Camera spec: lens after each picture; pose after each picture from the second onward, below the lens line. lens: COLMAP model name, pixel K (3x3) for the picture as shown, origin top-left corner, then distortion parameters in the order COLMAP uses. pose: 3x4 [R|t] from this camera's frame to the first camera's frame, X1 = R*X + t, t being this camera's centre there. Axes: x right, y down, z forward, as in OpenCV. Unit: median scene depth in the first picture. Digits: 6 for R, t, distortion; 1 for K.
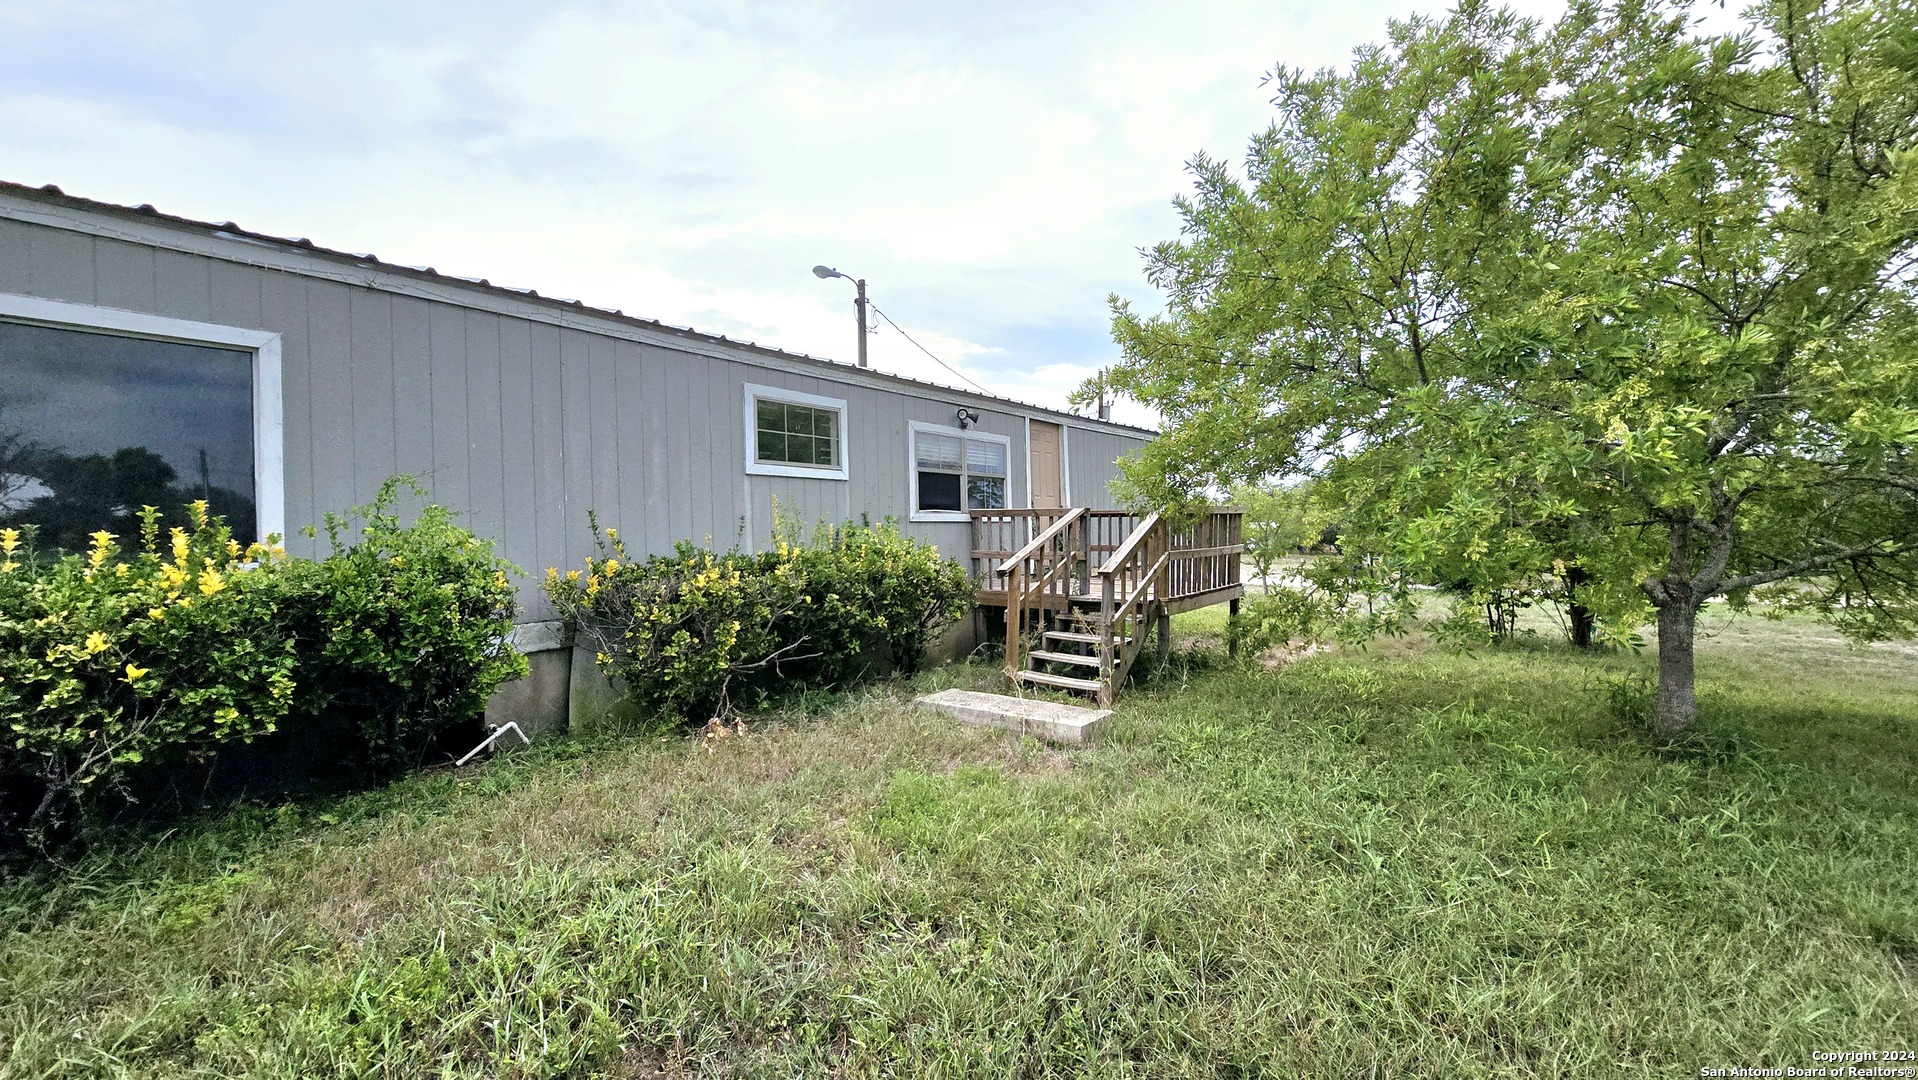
lens RADIAL K [[768.0, 0, 964.4], [0, 768.0, 533.7], [0, 0, 1]] dist [-0.006912, 0.000210]
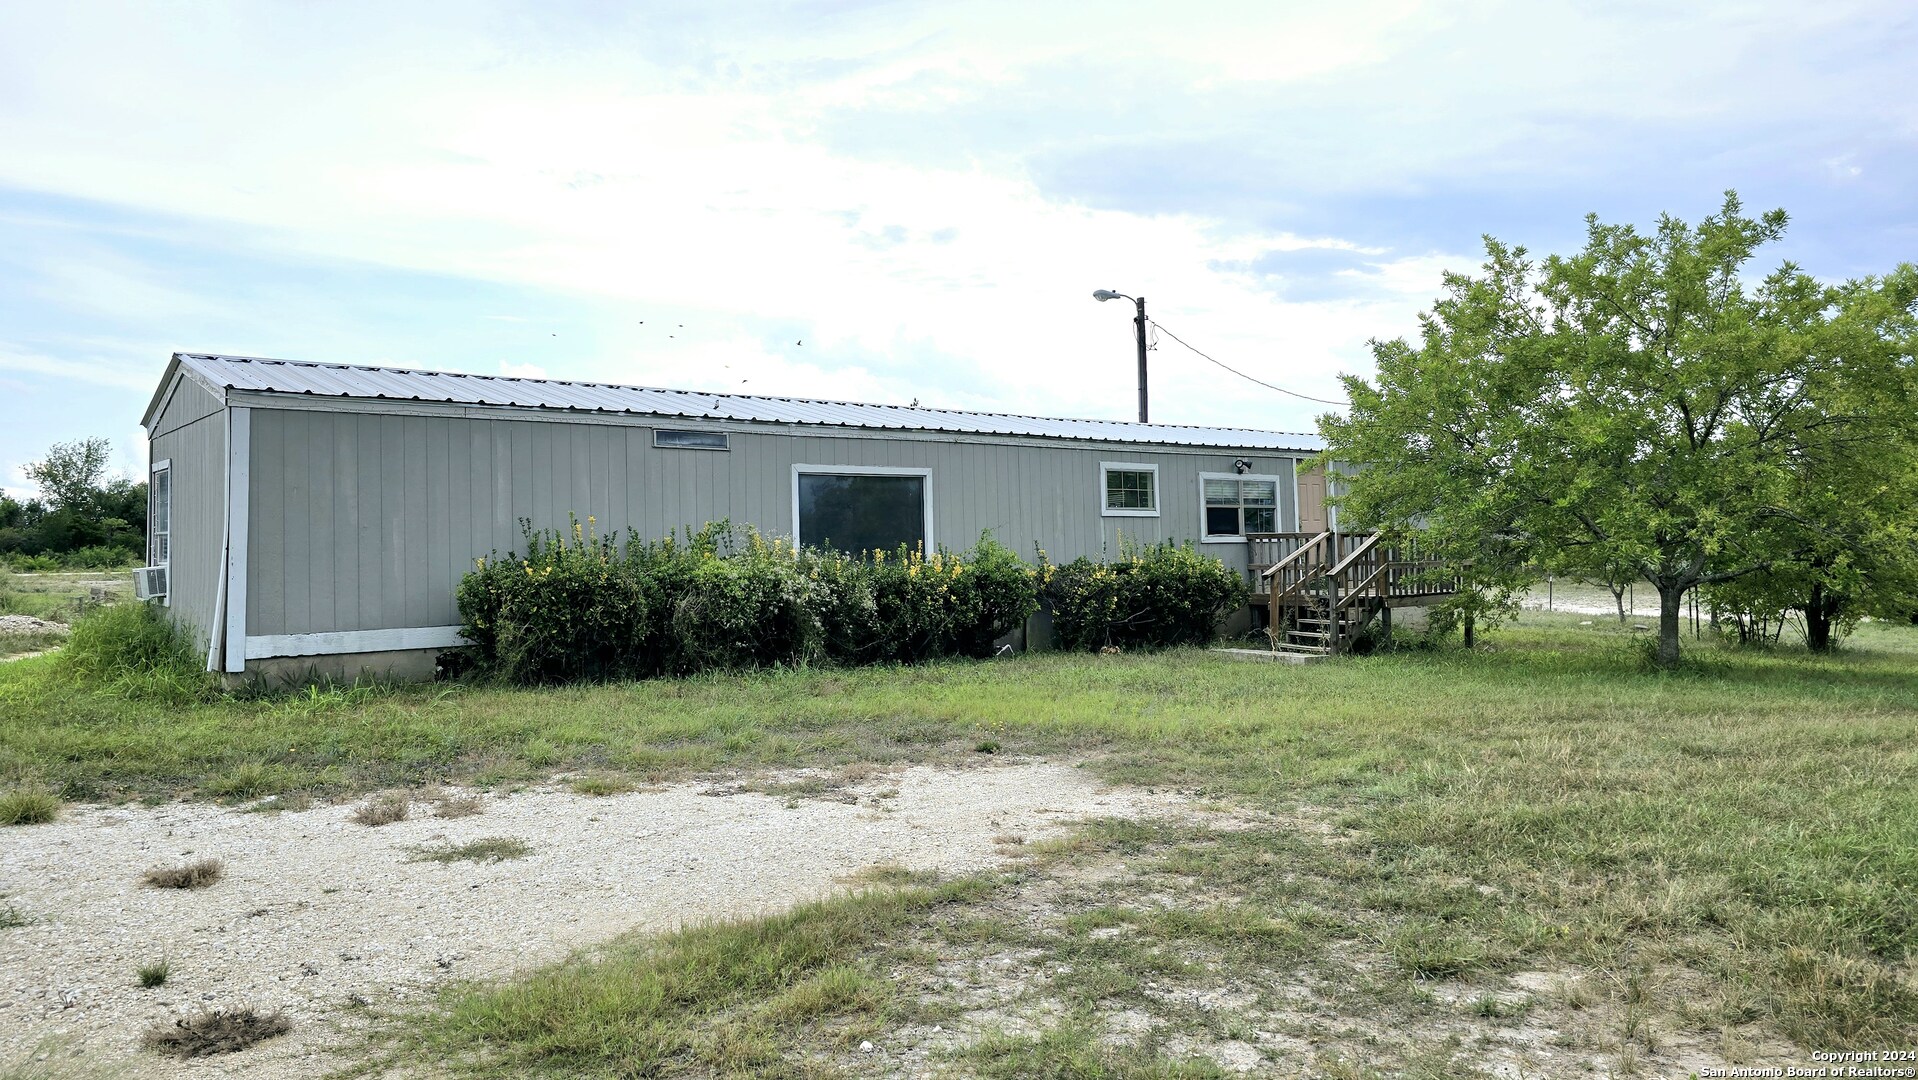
lens RADIAL K [[1265.1, 0, 956.4], [0, 1265.1, 533.1], [0, 0, 1]] dist [0.002280, -0.000525]
pose [[0.970484, -0.013563, -0.240785, 0.055753], [0.008933, 0.999754, -0.020311, 0.009669], [0.241001, 0.017561, 0.970366, -1.453743]]
